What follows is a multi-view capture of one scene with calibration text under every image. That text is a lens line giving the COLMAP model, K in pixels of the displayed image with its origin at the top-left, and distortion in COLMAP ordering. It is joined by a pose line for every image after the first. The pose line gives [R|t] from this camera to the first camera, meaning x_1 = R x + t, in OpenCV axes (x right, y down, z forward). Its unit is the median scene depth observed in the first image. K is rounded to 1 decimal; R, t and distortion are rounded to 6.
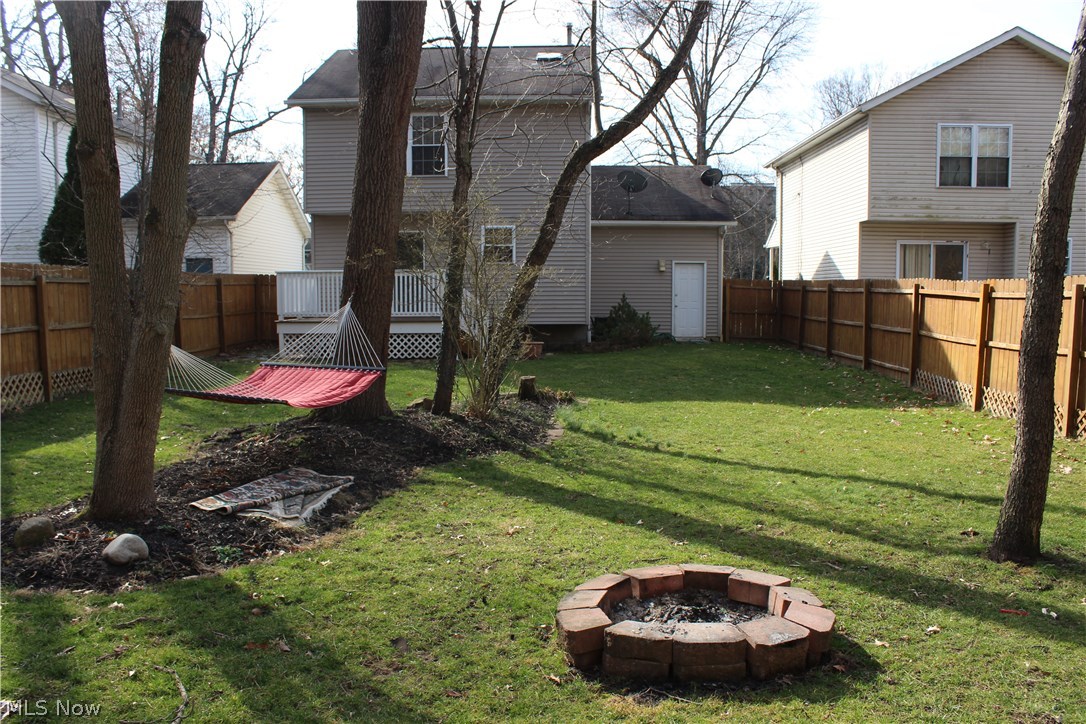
lens RADIAL K [[894.8, 0, 543.0], [0, 894.8, 362.0], [0, 0, 1]] dist [-0.166175, 0.124492]
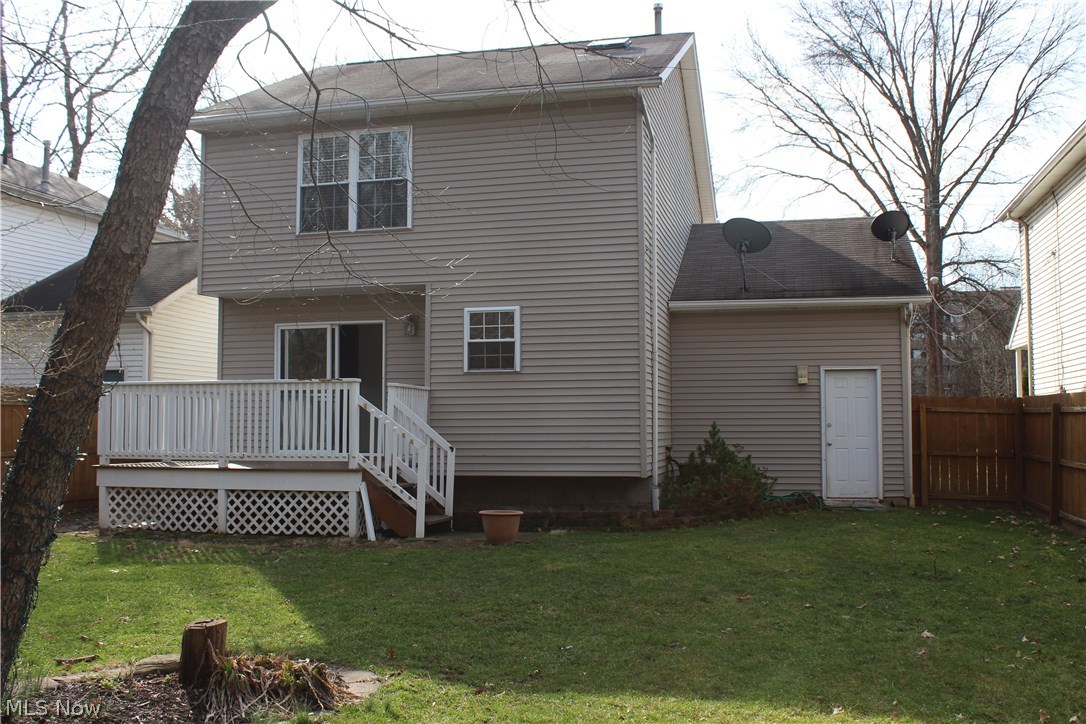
lens RADIAL K [[1043.4, 0, 543.1], [0, 1043.4, 347.2], [0, 0, 1]] dist [-0.134484, 0.122501]
pose [[0.975029, -0.018575, -0.221300, 0.118609], [-0.016253, 0.987855, -0.154529, -0.018447], [0.221483, 0.154267, 0.962885, 0.304591]]
